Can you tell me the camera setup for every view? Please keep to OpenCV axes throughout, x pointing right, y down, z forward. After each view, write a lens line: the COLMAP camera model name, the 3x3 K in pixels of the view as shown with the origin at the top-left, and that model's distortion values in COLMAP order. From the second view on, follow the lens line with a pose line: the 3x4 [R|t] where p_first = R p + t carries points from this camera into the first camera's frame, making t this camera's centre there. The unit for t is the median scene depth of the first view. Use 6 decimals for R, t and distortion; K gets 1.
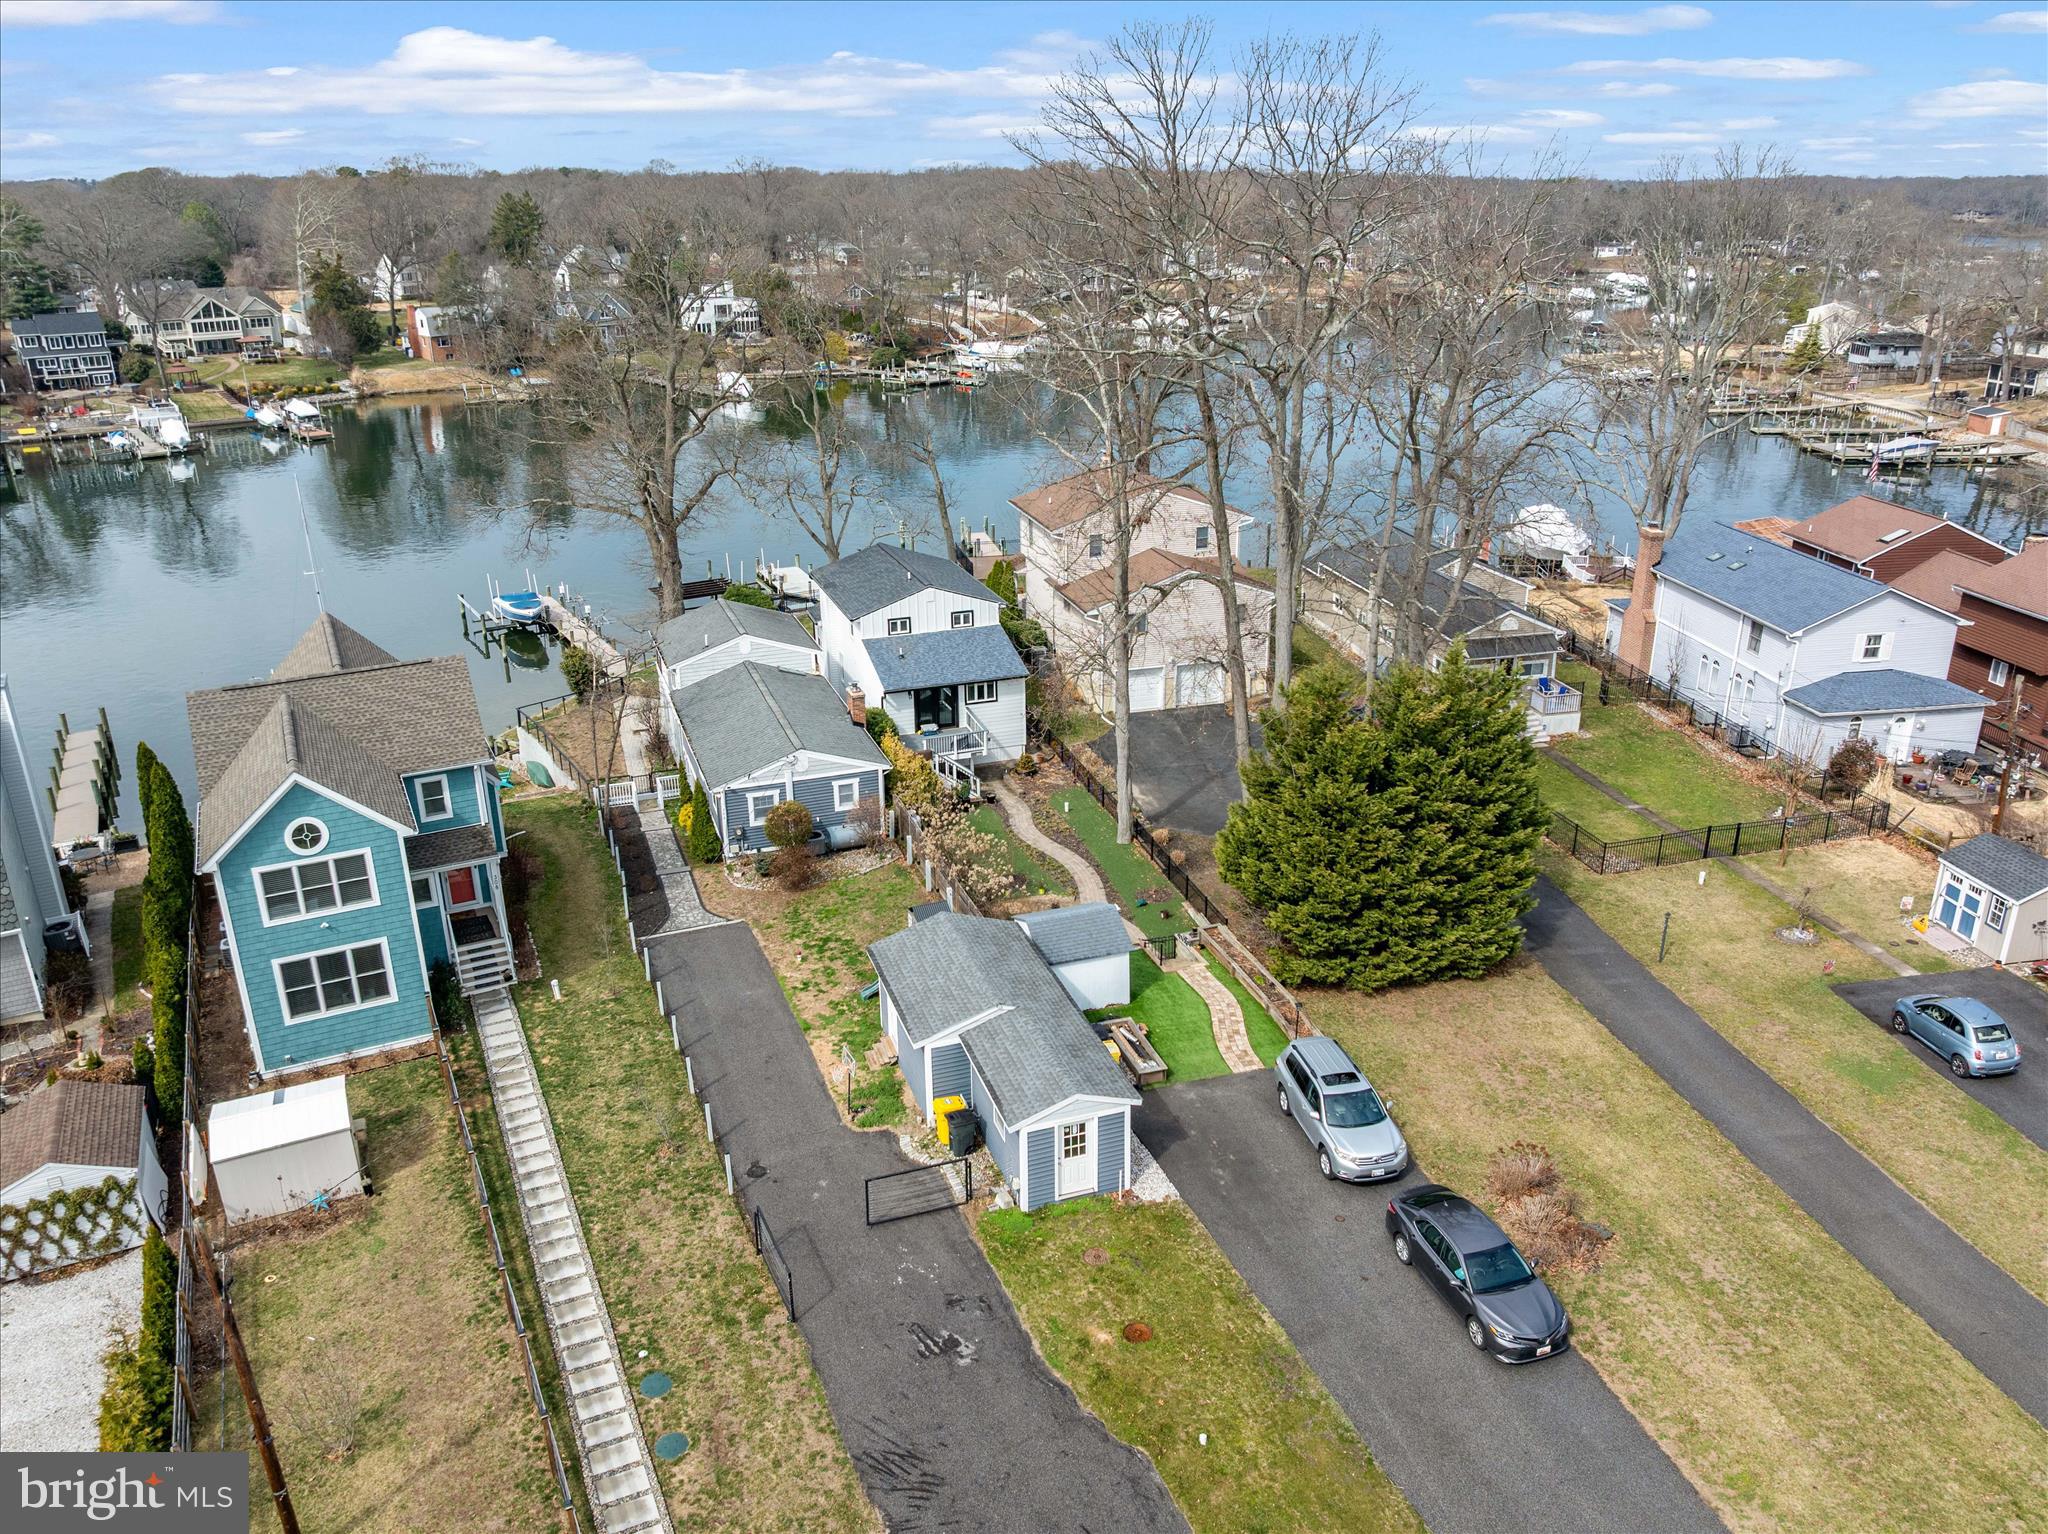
lens RADIAL K [[1503.8, 0, 1038.5], [0, 1503.8, 770.4], [0, 0, 1]] dist [-0.033151, -0.006587]
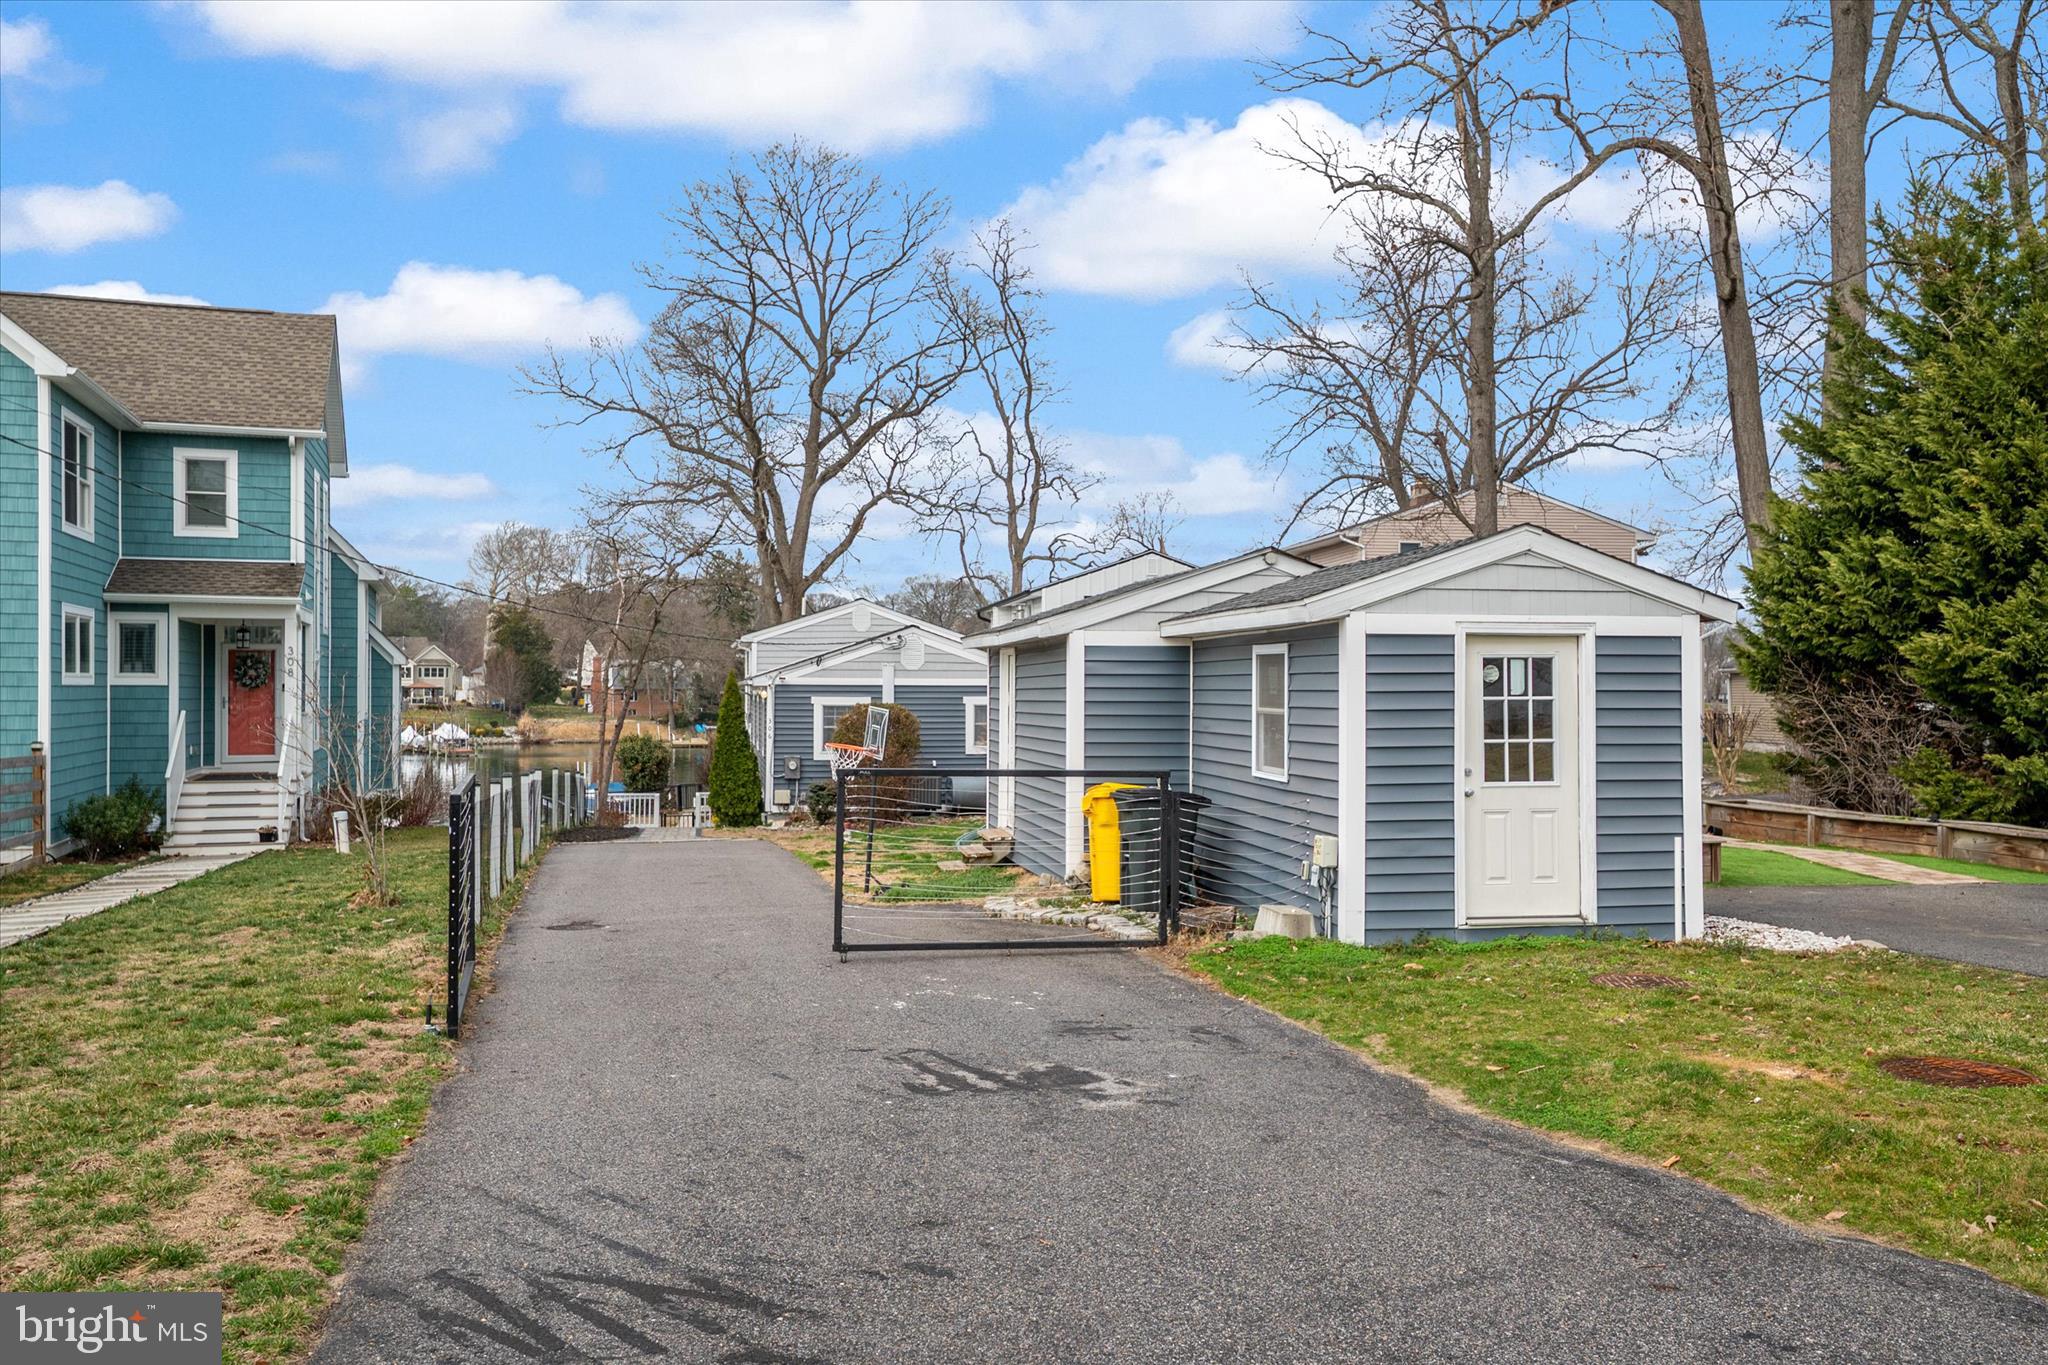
lens RADIAL K [[1687.1, 0, 1033.7], [0, 1687.1, 702.1], [0, 0, 1]] dist [0.048594, -0.005237]
pose [[0.988170, 0.013982, -0.152725, -0.013207], [-0.067280, 0.934415, -0.349773, 0.230509], [0.137818, 0.355911, 0.924302, 0.409748]]
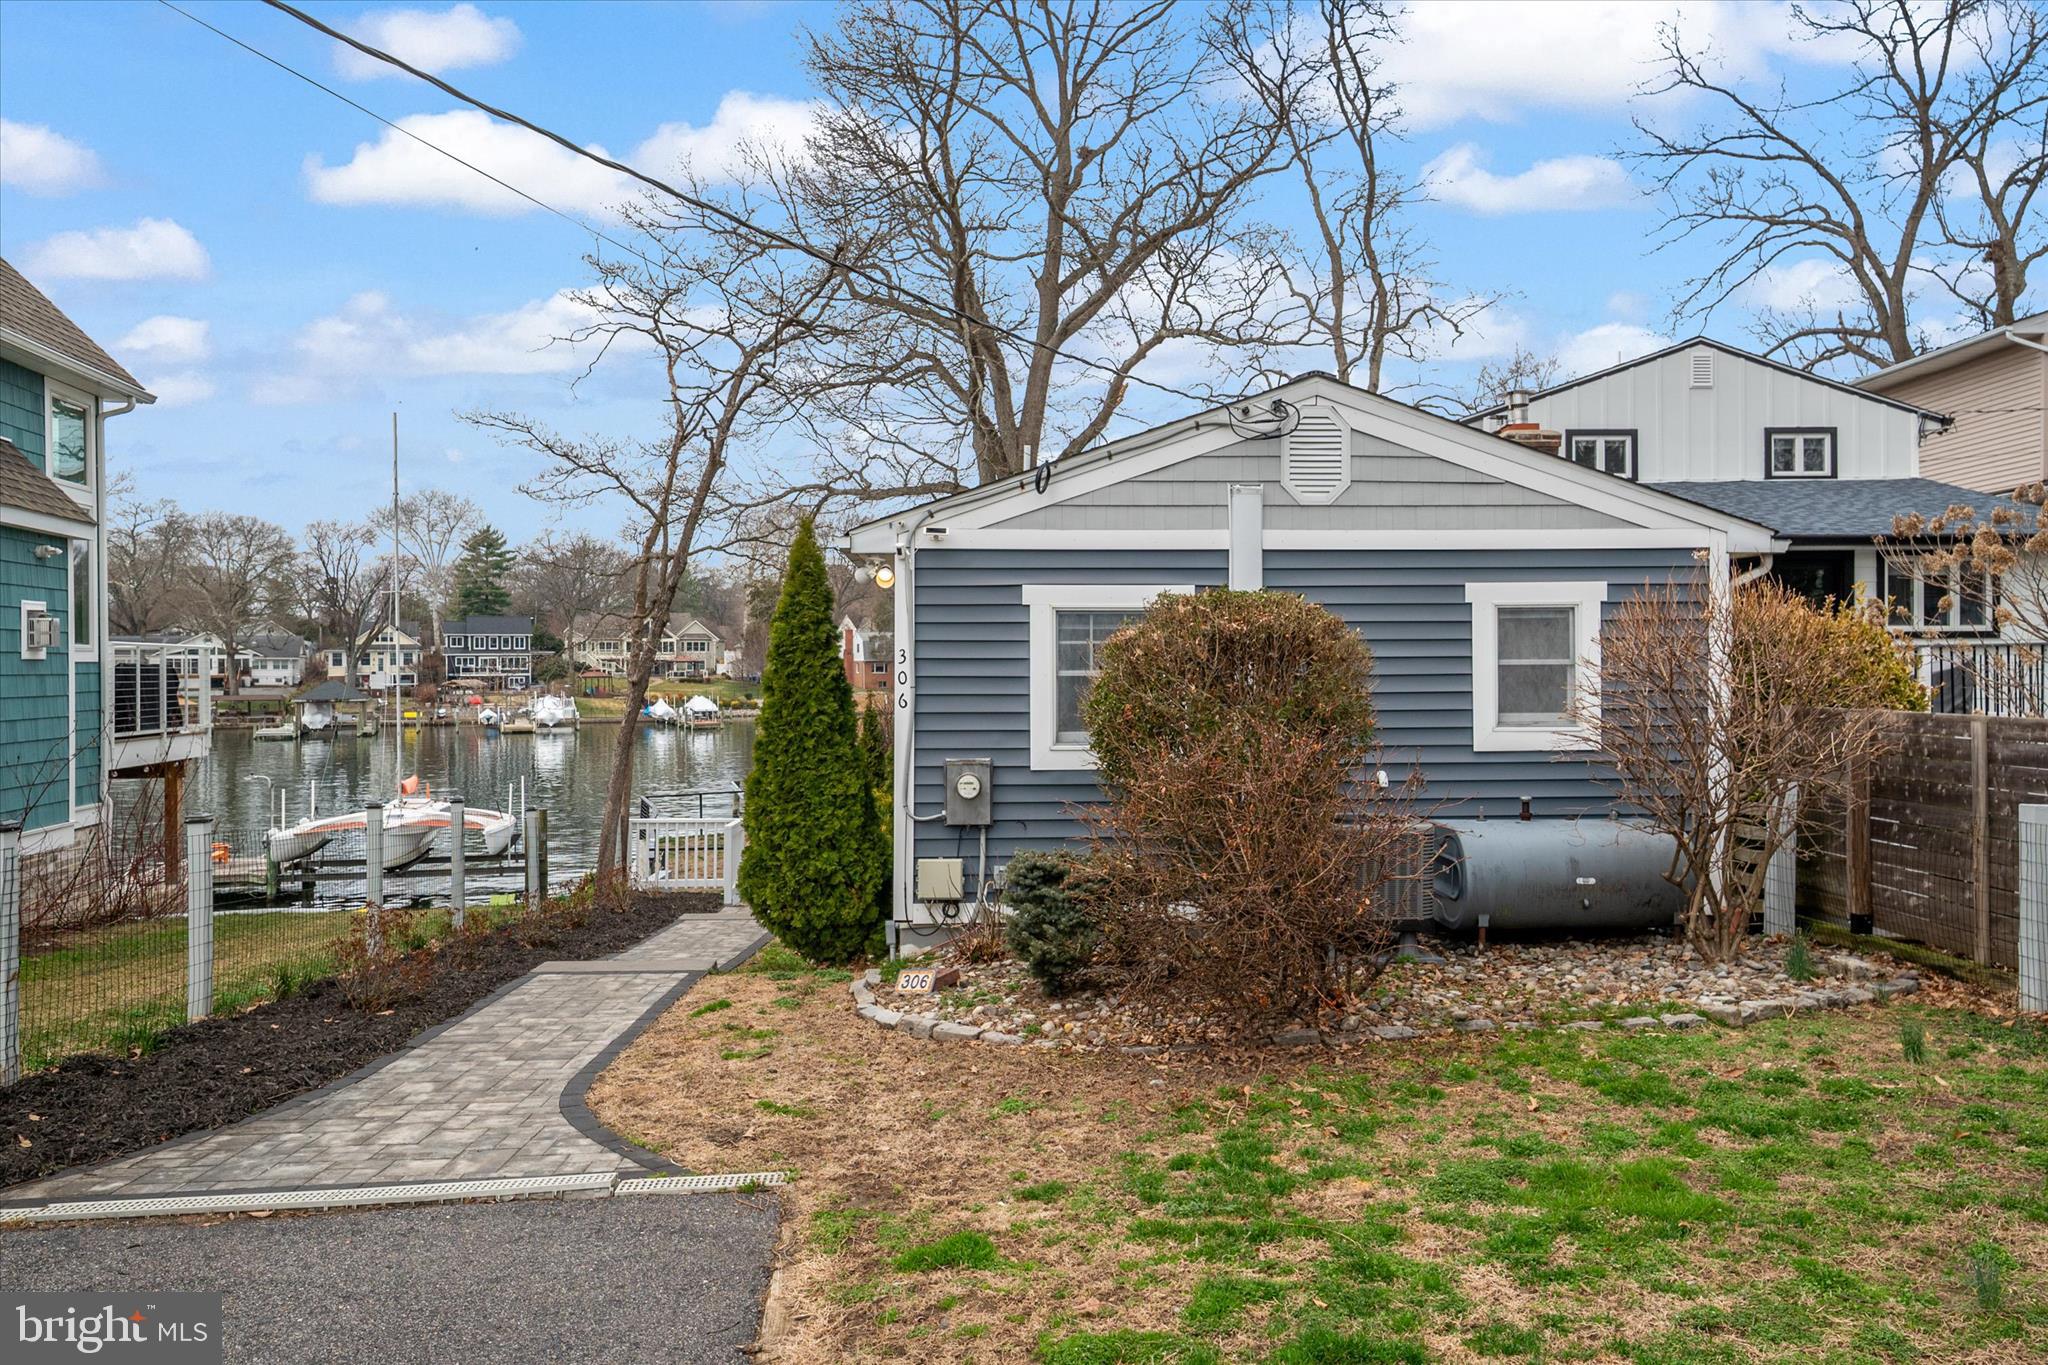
lens RADIAL K [[1550.1, 0, 1050.1], [0, 1550.1, 683.0], [0, 0, 1]] dist [0.037248, 0.000189]
pose [[0.957879, 0.007872, -0.287063, -0.130650], [-0.107568, 0.936683, -0.333249, 0.091688], [0.266264, 0.350091, 0.898076, 0.805889]]
